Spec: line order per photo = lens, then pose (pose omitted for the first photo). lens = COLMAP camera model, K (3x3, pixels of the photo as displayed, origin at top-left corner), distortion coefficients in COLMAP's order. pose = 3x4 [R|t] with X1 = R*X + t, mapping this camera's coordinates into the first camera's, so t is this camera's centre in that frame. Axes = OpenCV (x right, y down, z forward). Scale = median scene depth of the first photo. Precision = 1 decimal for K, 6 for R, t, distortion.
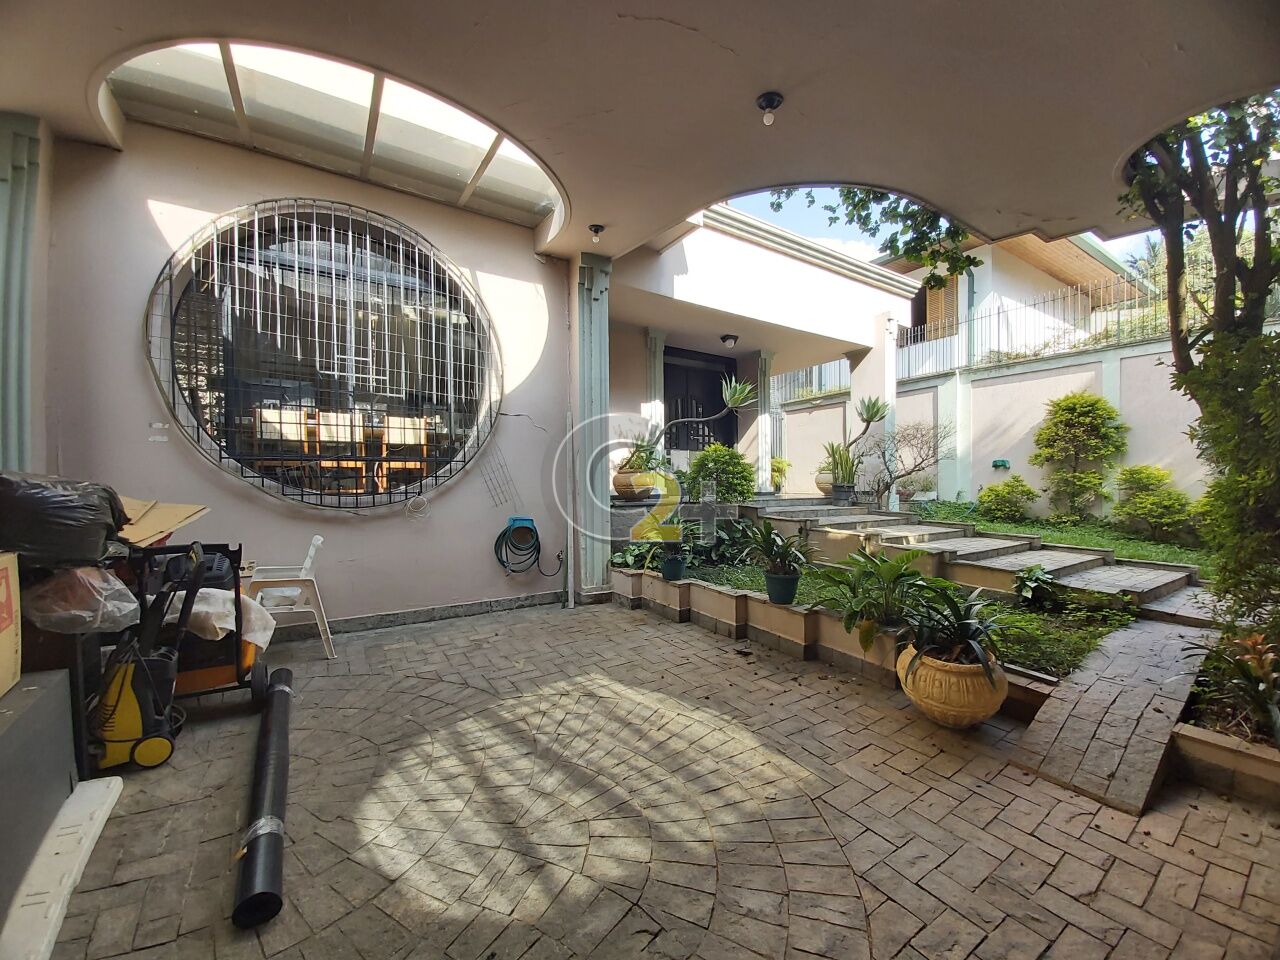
lens RADIAL K [[498.1, 0, 652.0], [0, 498.1, 492.2], [0, 0, 1]] dist [0.023491, -0.020093]
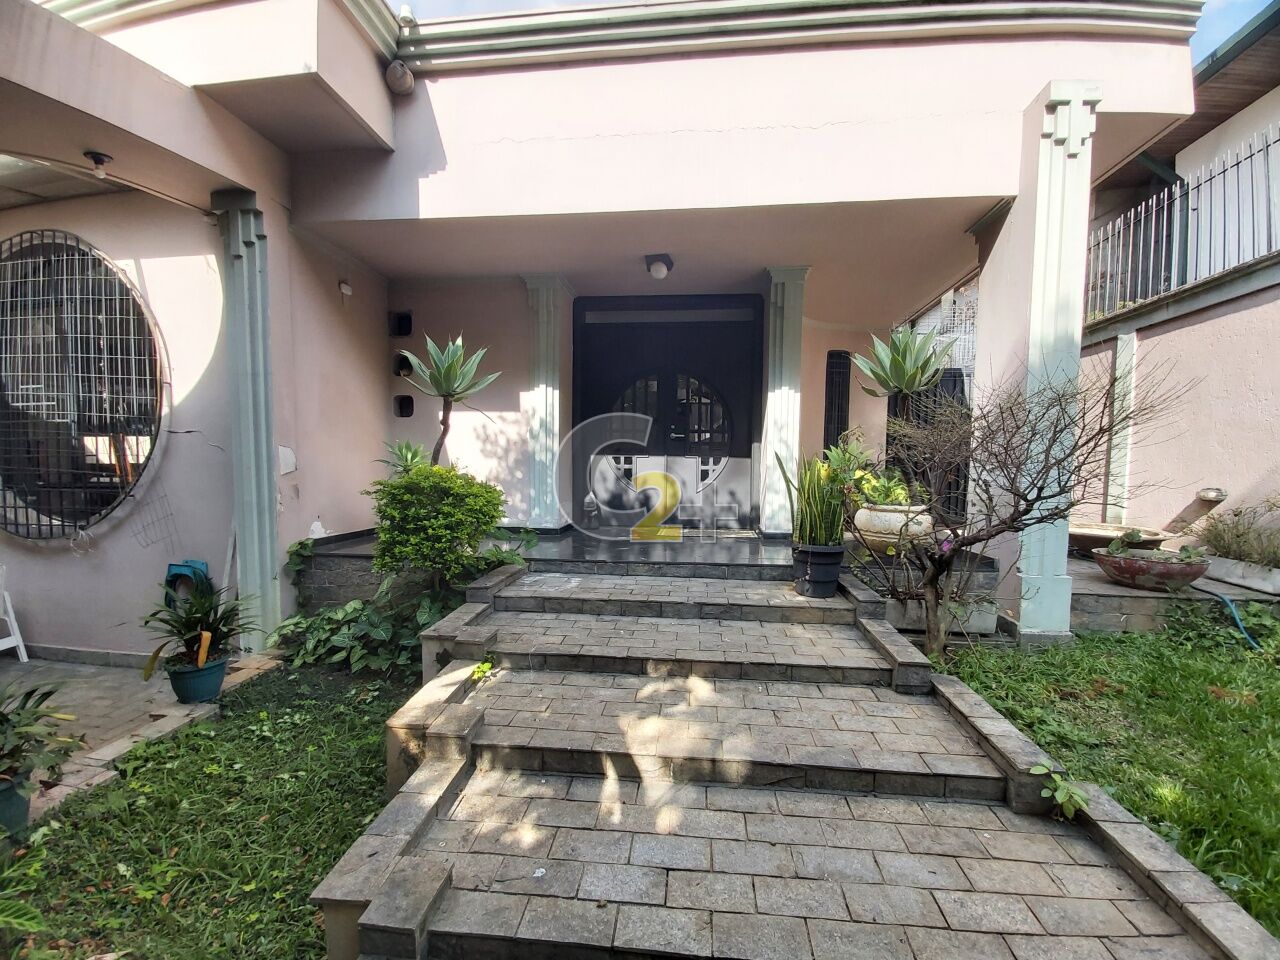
lens RADIAL K [[496.6, 0, 646.3], [0, 496.6, 492.4], [0, 0, 1]] dist [0.023279, -0.020097]
pose [[0.777859, 0.039670, -0.627185, 1.090632], [-0.022451, 0.999123, 0.035351, -0.140087], [0.628037, -0.013417, 0.778067, 1.168226]]
